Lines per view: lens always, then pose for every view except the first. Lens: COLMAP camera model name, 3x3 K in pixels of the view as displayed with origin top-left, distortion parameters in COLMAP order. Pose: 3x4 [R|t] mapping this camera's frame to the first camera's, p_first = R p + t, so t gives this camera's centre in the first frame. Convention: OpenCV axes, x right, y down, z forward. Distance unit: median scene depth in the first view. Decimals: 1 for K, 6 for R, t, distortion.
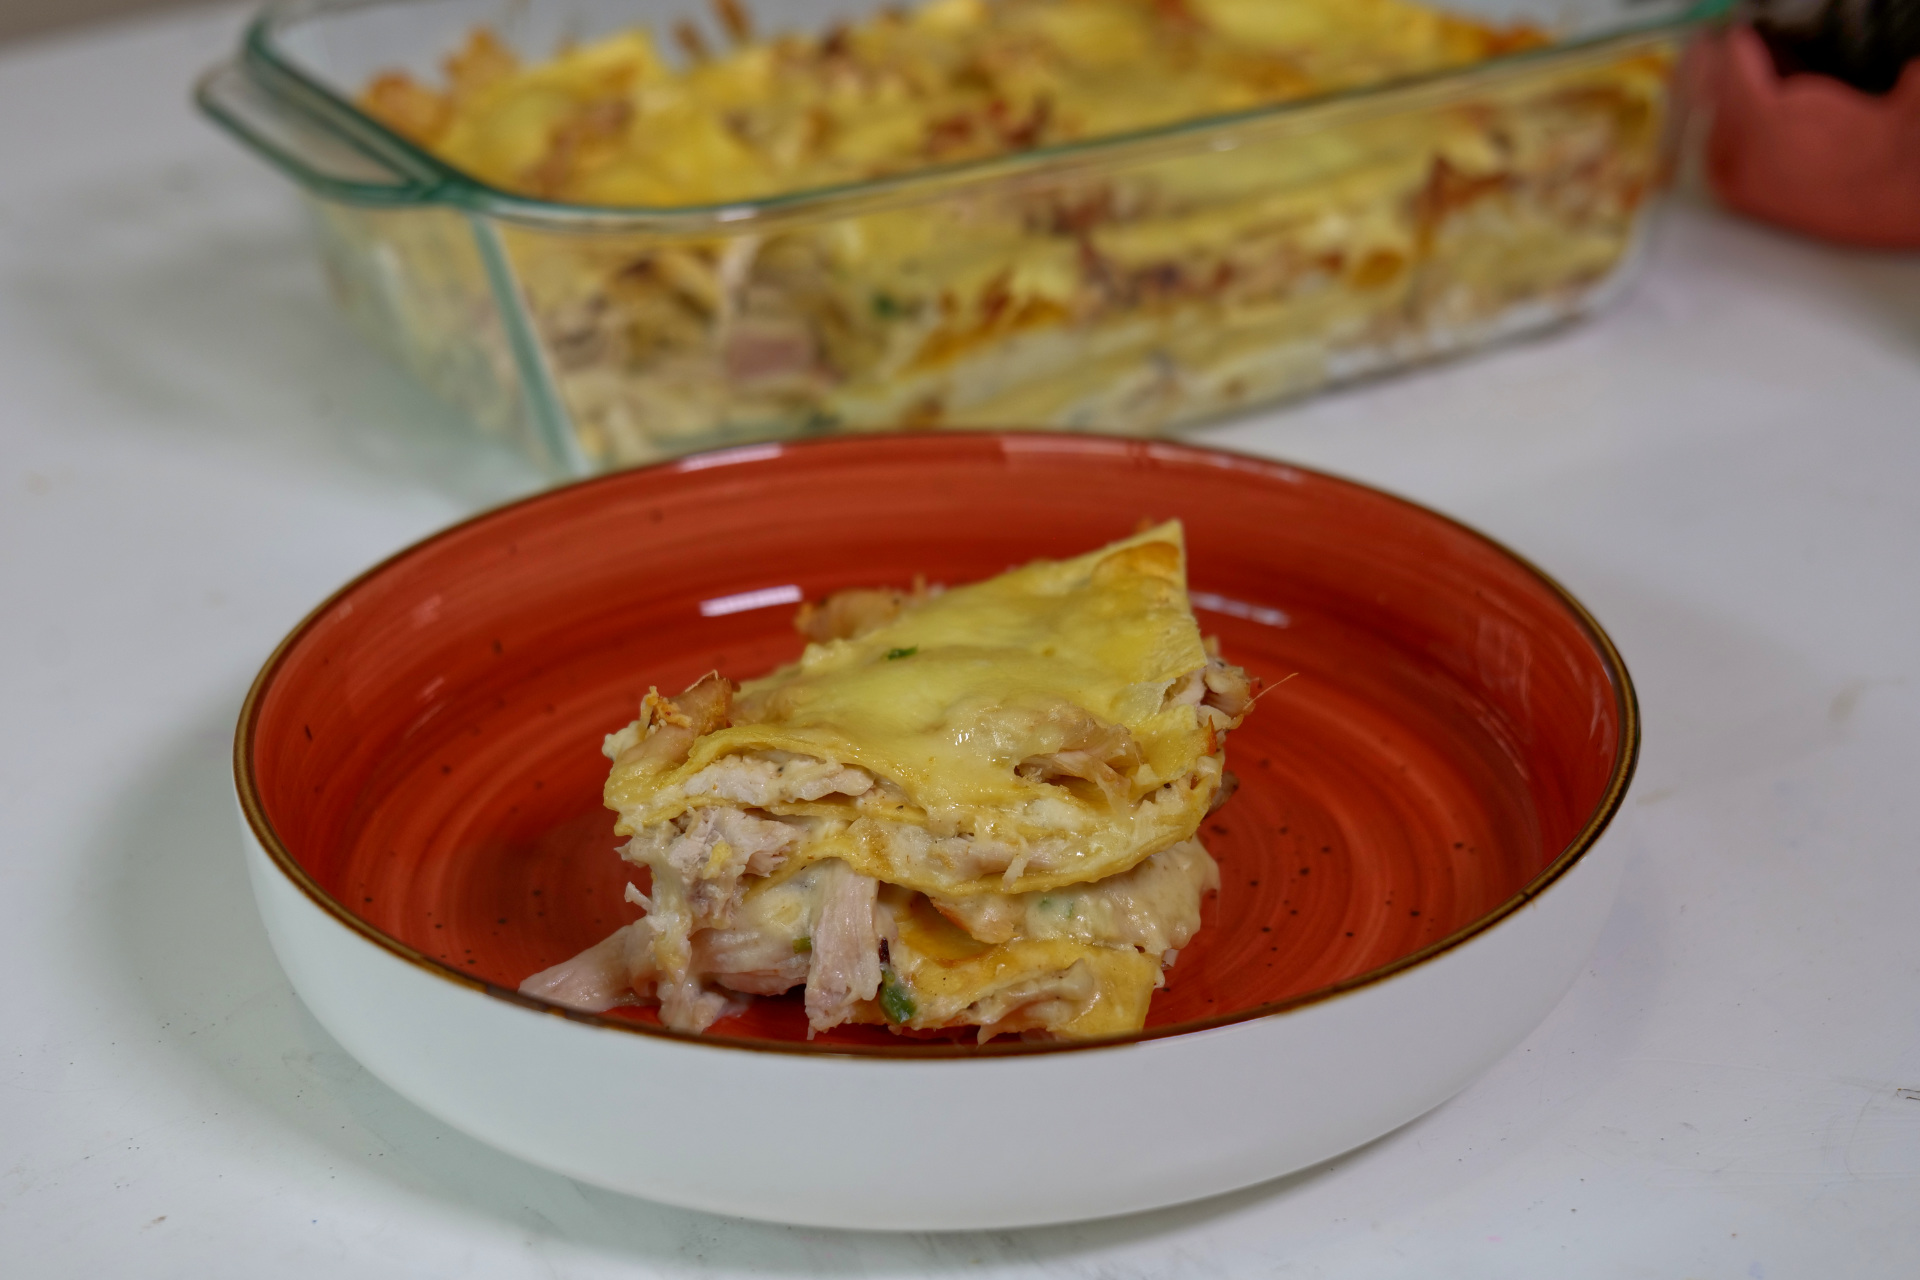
lens RADIAL K [[3310.1, 0, 960.0], [0, 3310.1, 640.0], [0, 0, 1]] dist [0.027156, -0.259396]
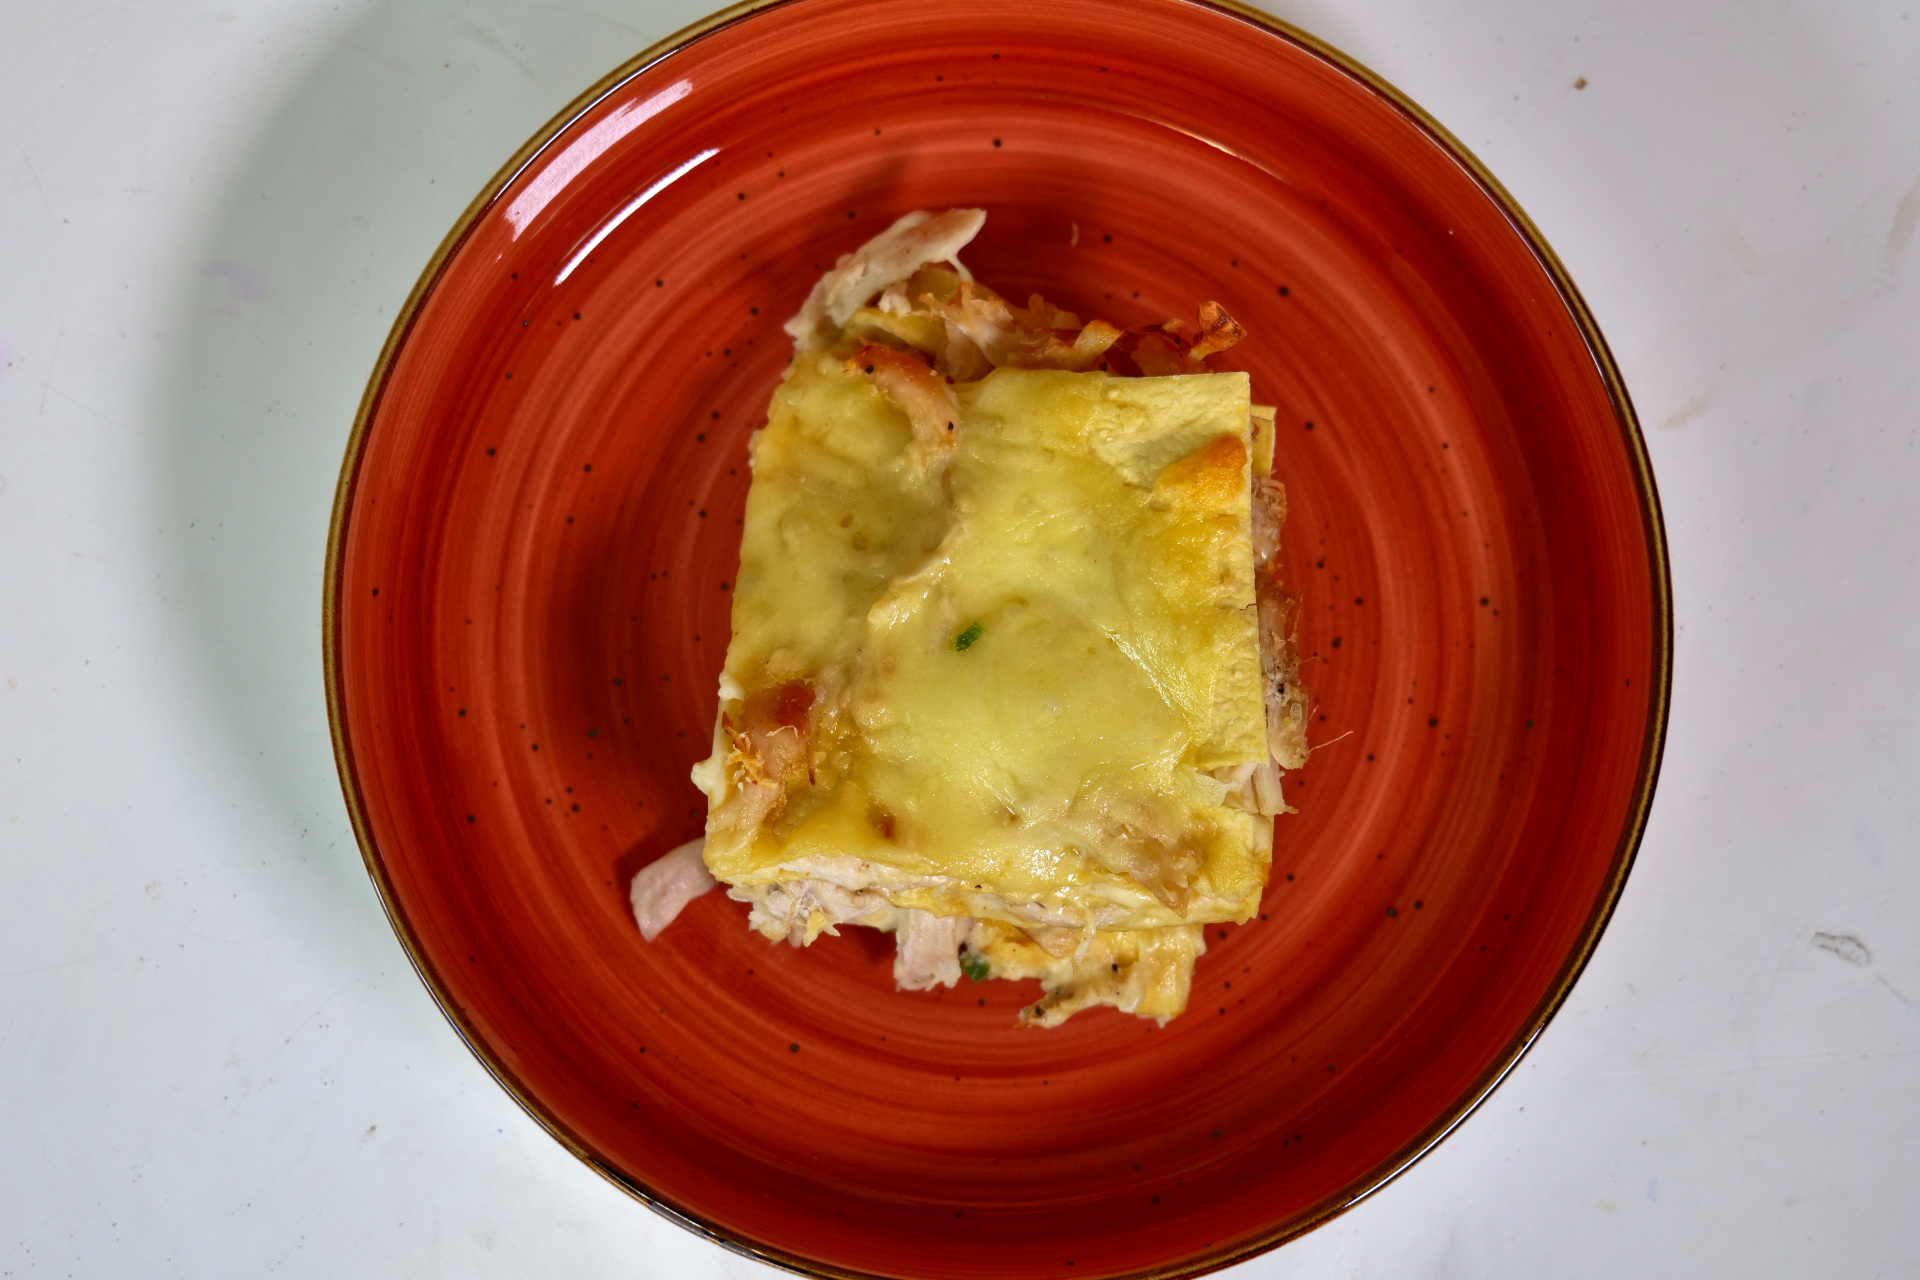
lens RADIAL K [[3310.1, 0, 960.0], [0, 3310.1, 640.0], [0, 0, 1]] dist [0.027156, -0.259396]
pose [[0.998800, -0.032665, 0.036495, -0.061170], [-0.016885, 0.469808, 0.882607, -0.952010], [-0.045976, -0.882164, 0.468693, 0.554532]]
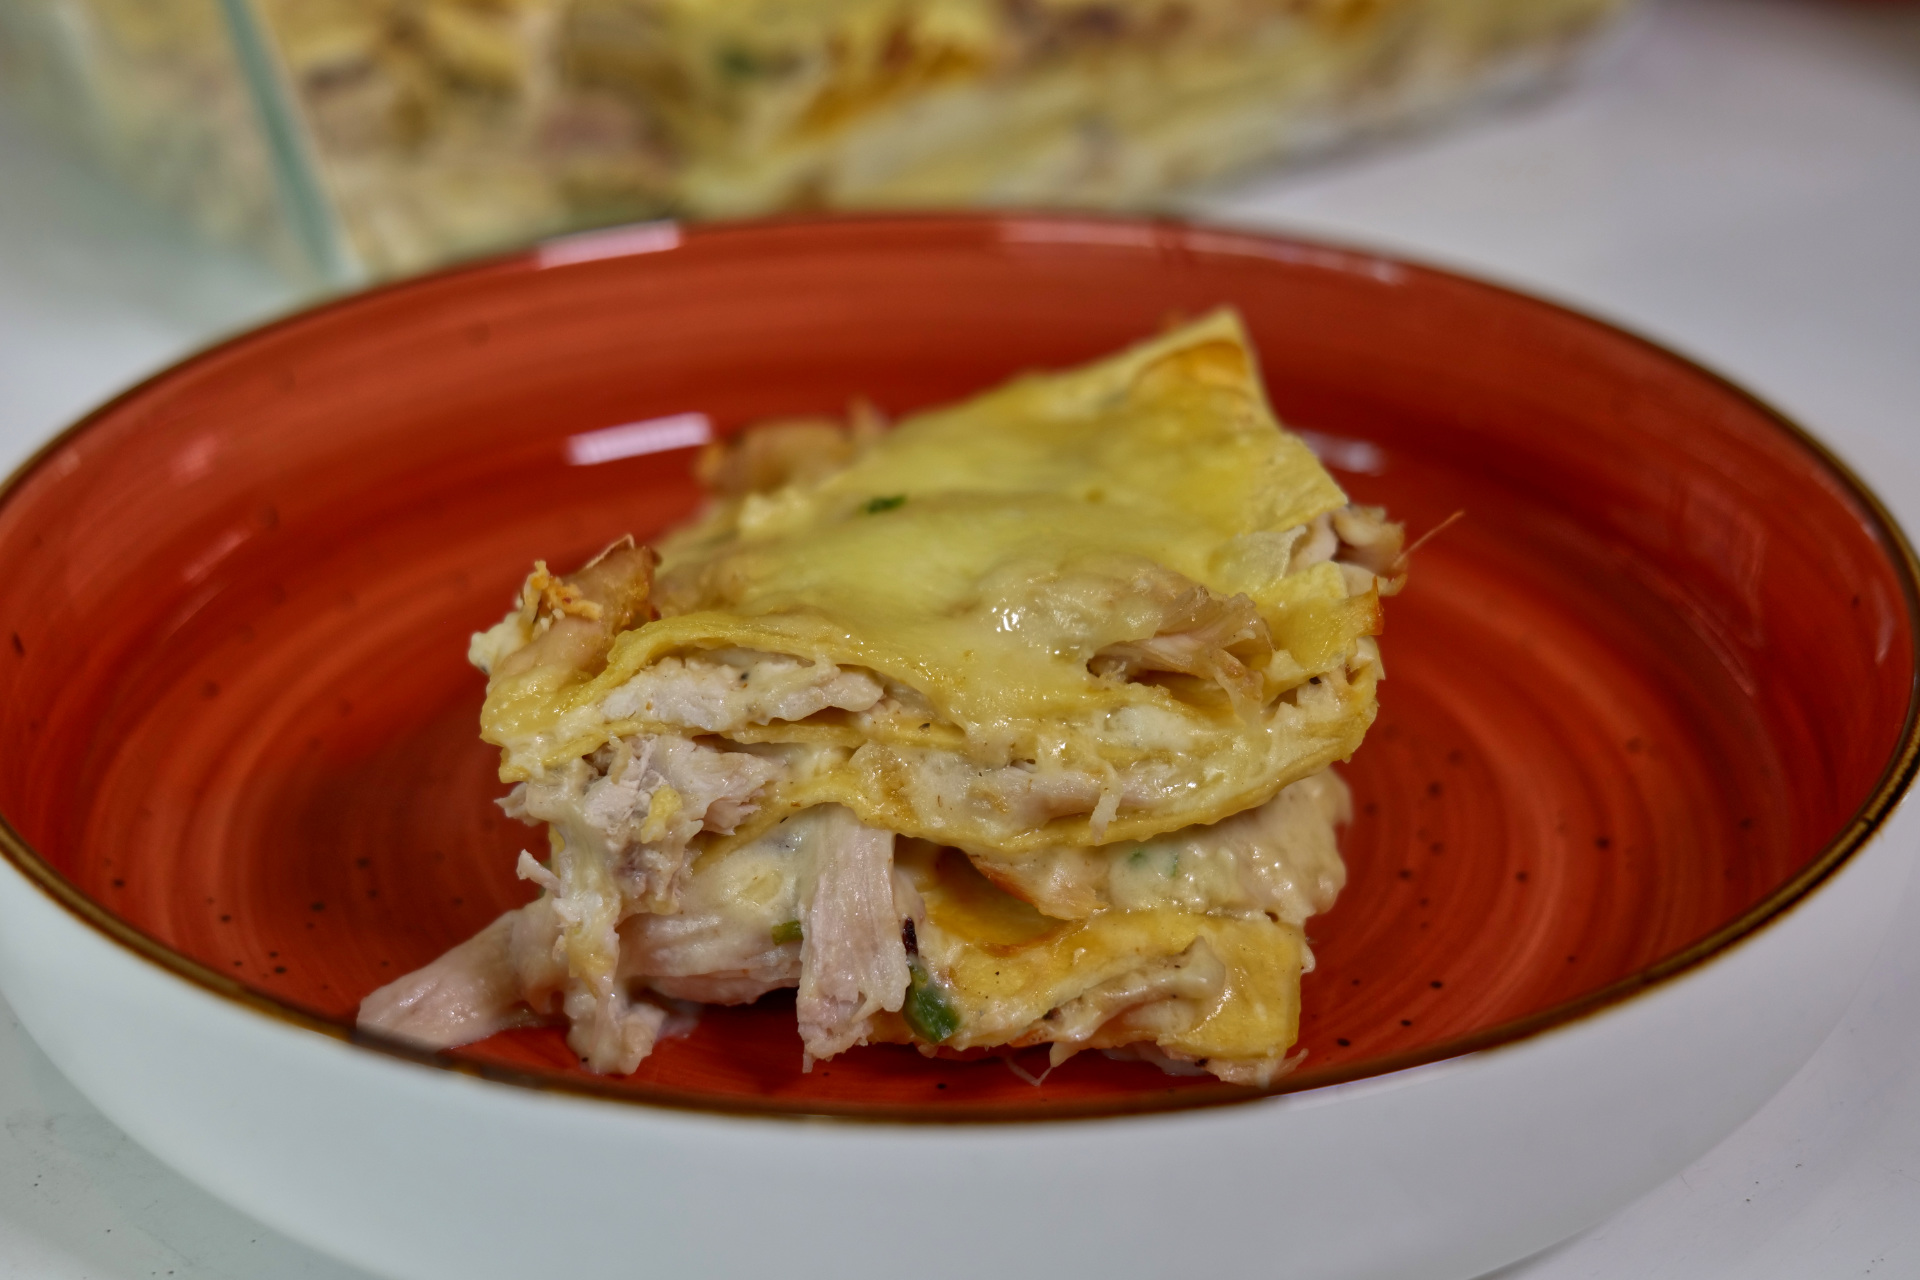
lens RADIAL K [[3310.1, 0, 960.0], [0, 3310.1, 640.0], [0, 0, 1]] dist [0.027156, -0.259396]
pose [[0.993637, -0.034061, 0.107352, -0.082956], [0.030103, 0.998813, 0.038281, 0.006939], [-0.108528, -0.034806, 0.993484, 0.320382]]
